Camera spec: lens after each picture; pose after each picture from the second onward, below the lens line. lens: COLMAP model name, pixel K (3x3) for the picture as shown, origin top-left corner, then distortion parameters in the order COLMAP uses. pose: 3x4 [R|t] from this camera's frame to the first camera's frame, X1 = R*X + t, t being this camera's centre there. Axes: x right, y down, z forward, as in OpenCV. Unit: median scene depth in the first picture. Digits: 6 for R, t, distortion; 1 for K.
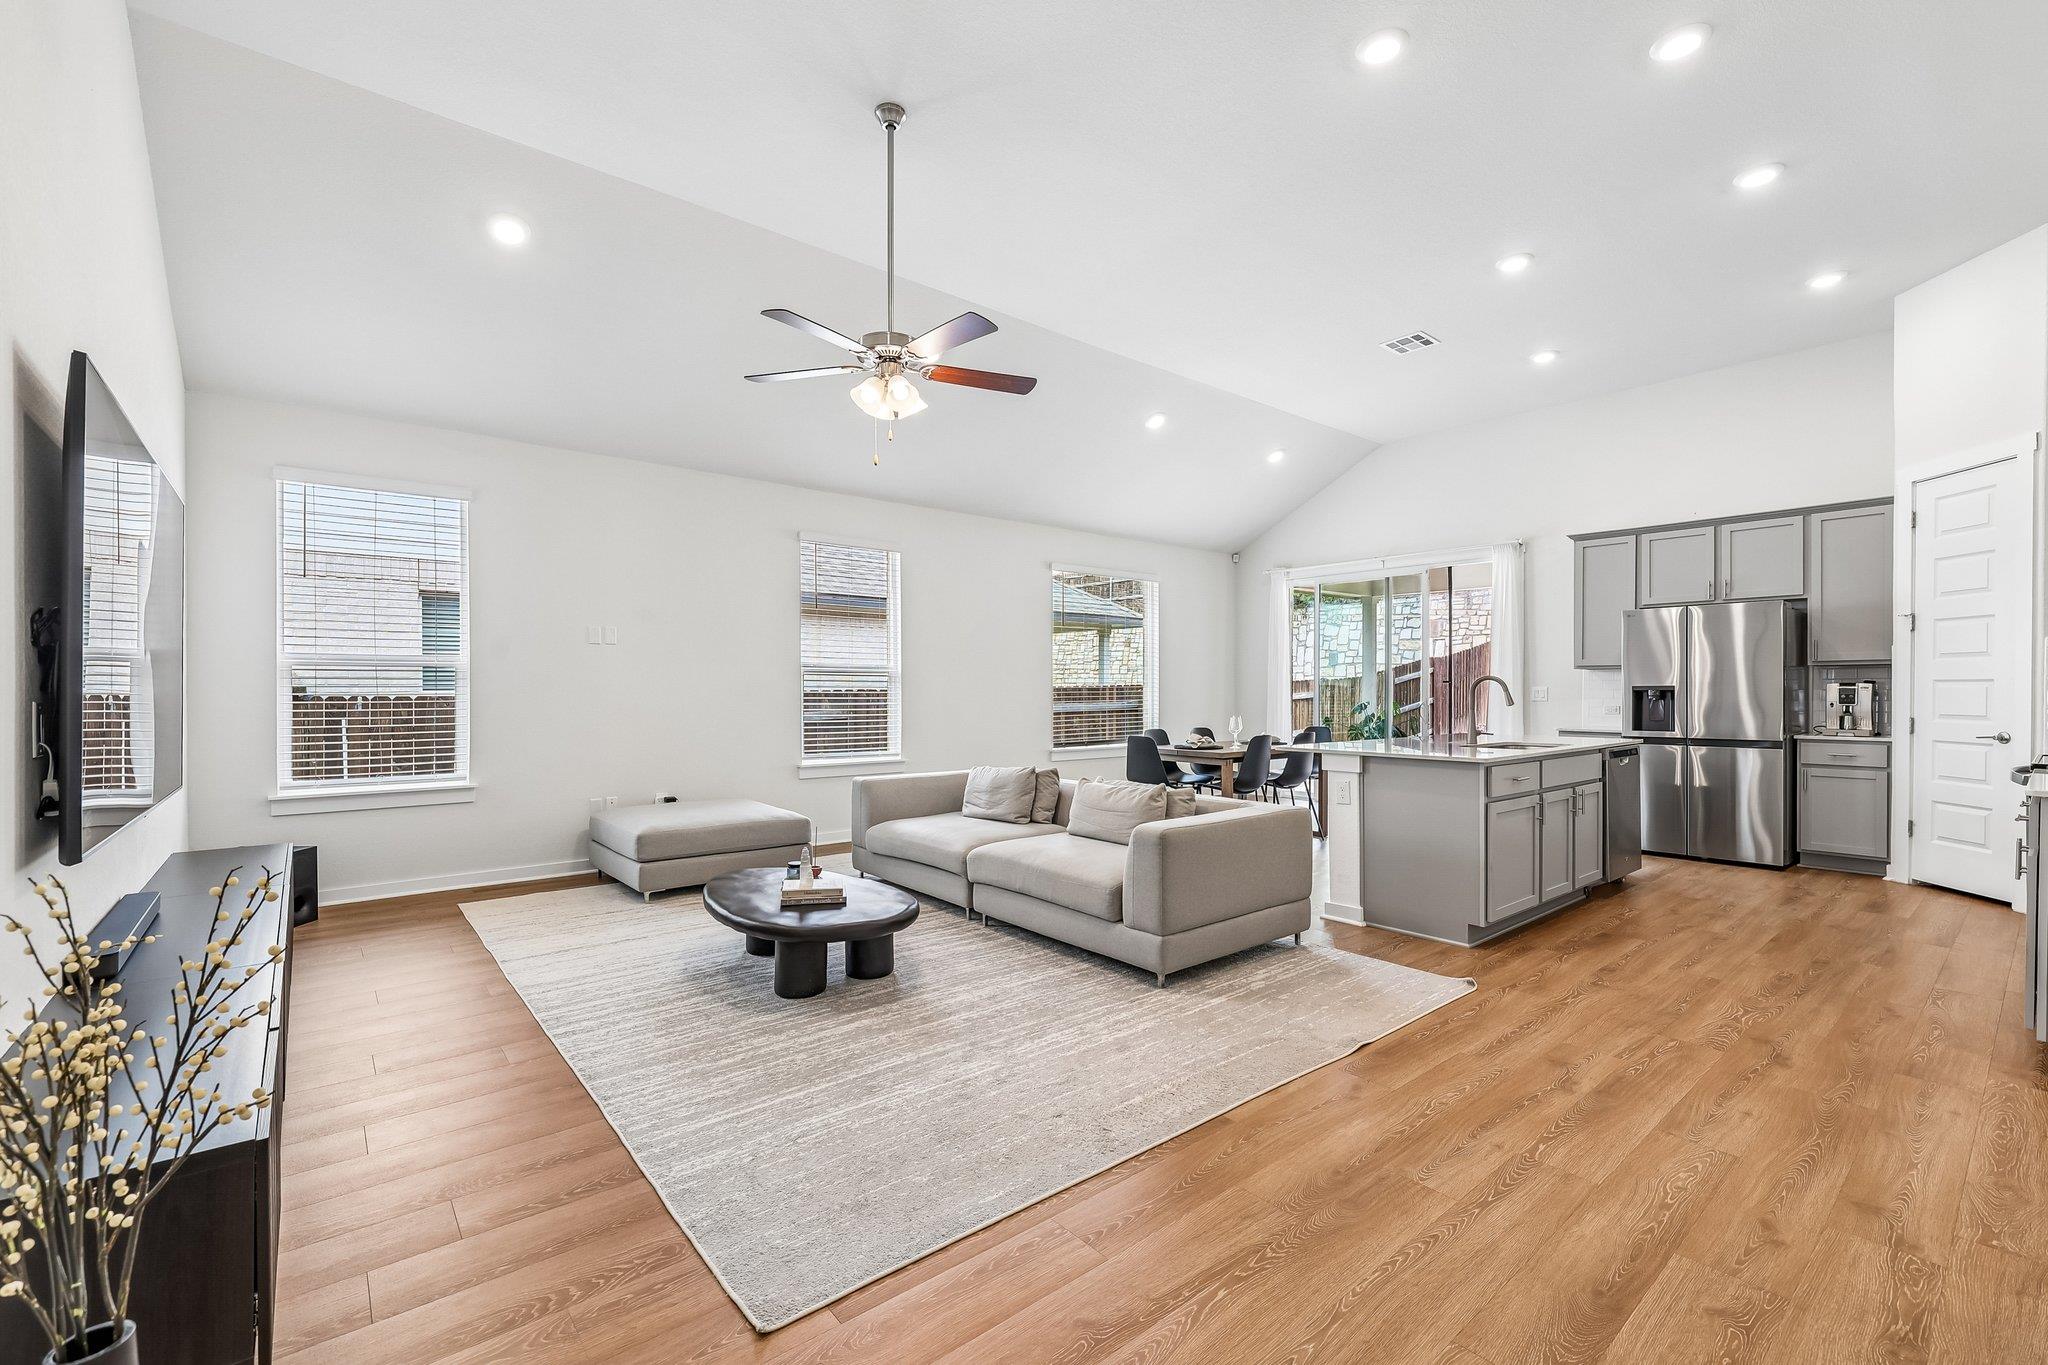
lens RADIAL K [[866.2, 0, 1034.0], [0, 866.2, 694.4], [0, 0, 1]] dist [-0.001874, 0.000520]
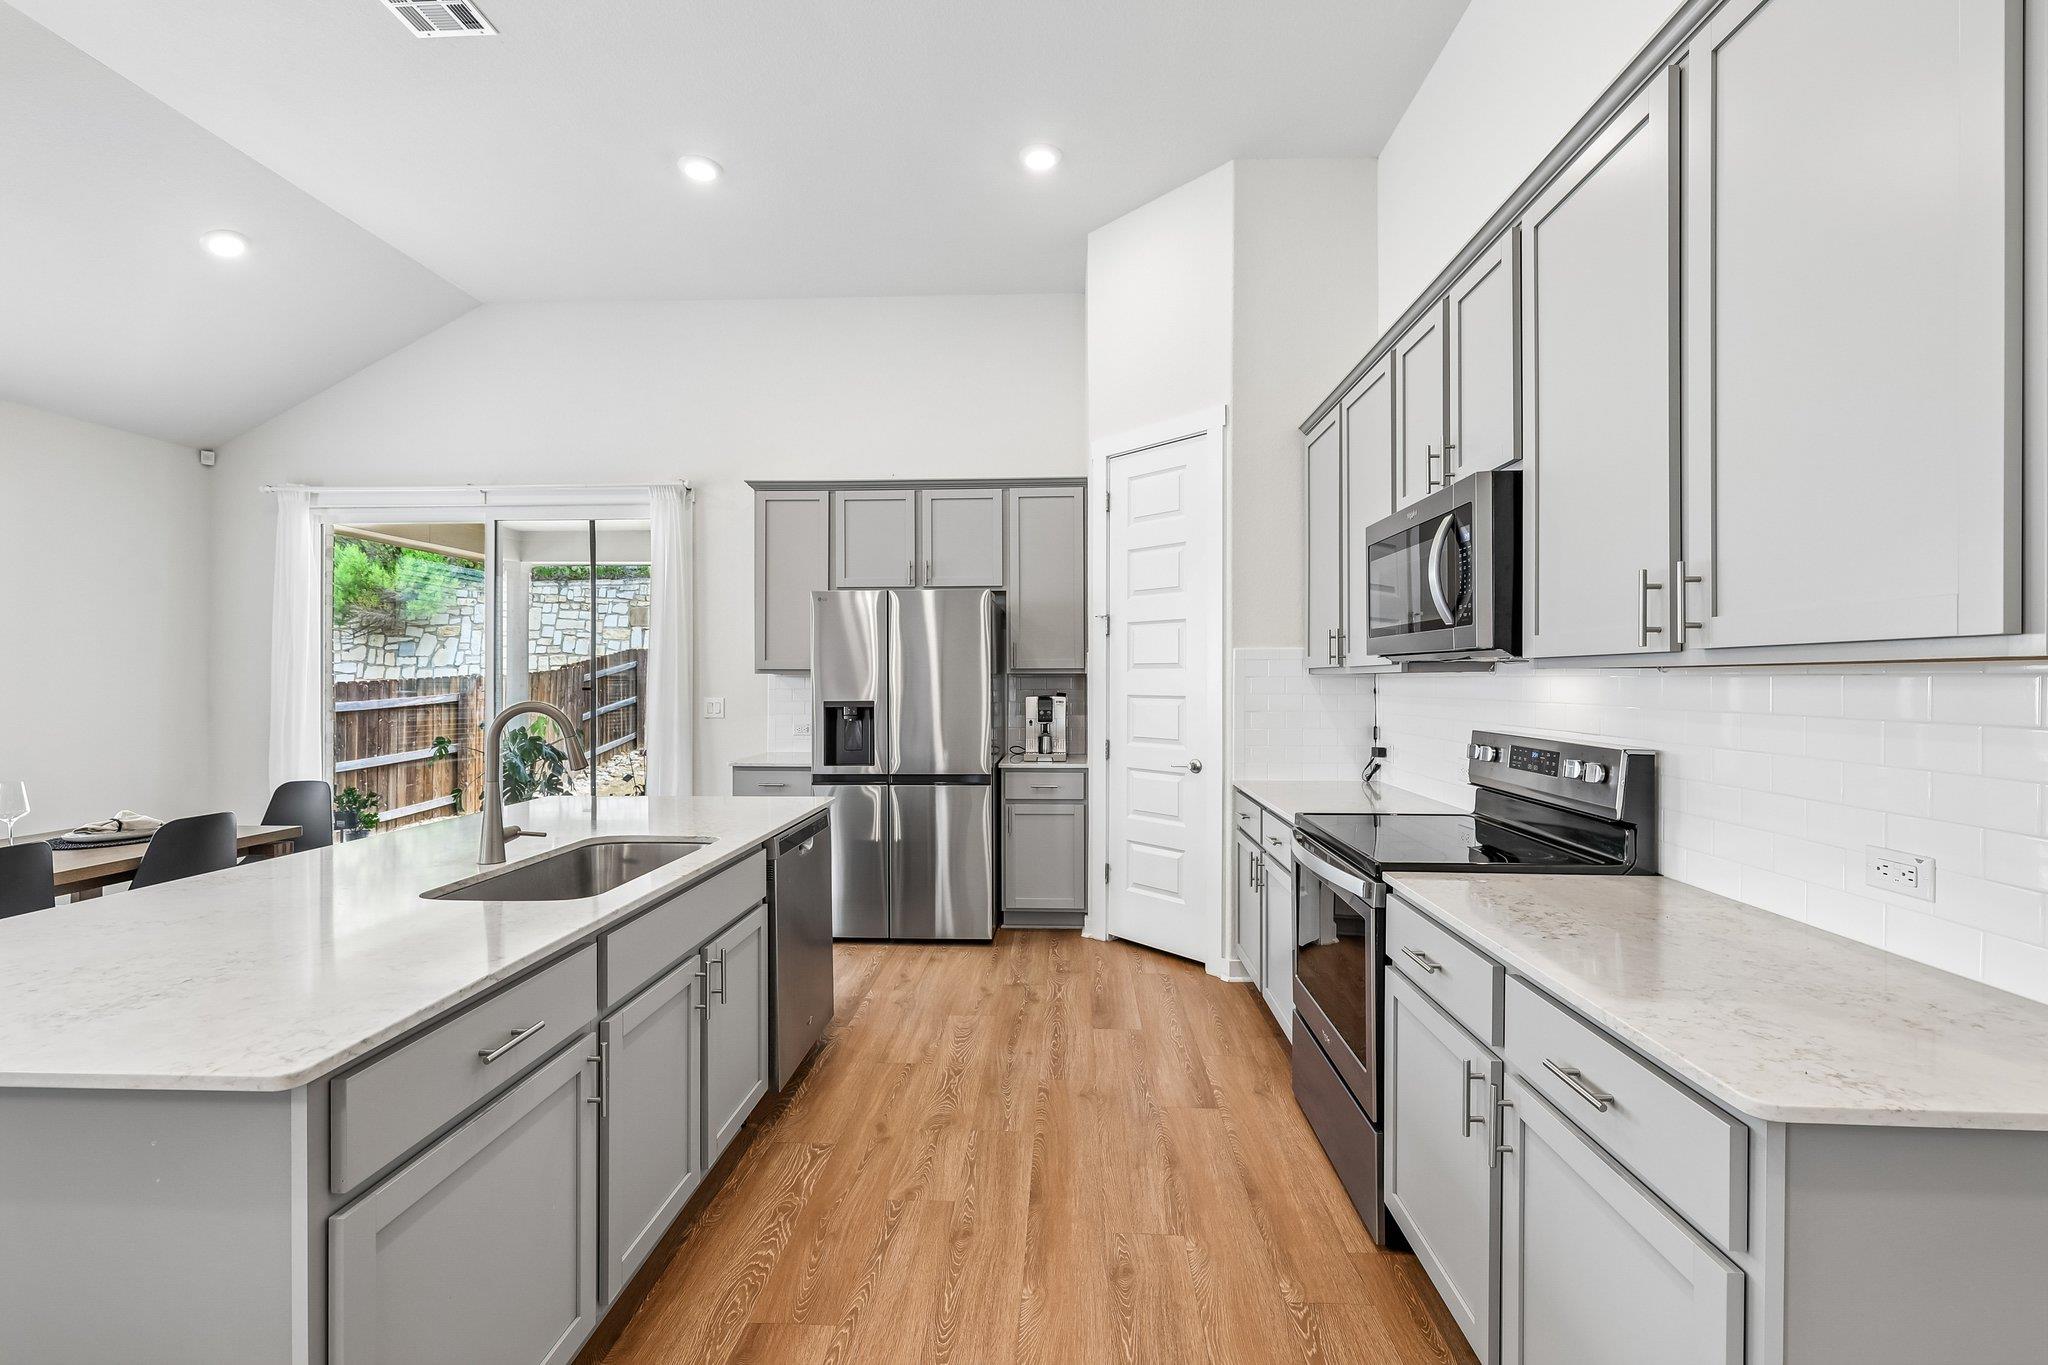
lens RADIAL K [[866.2, 0, 1020.6], [0, 866.2, 681.9], [0, 0, 1]] dist [-0.001874, 0.000520]
pose [[0.685199, -0.001072, 0.728355, 0.365891], [0.003248, 0.999993, -0.001584, -0.028803], [-0.728348, 0.003451, 0.685198, 0.510085]]
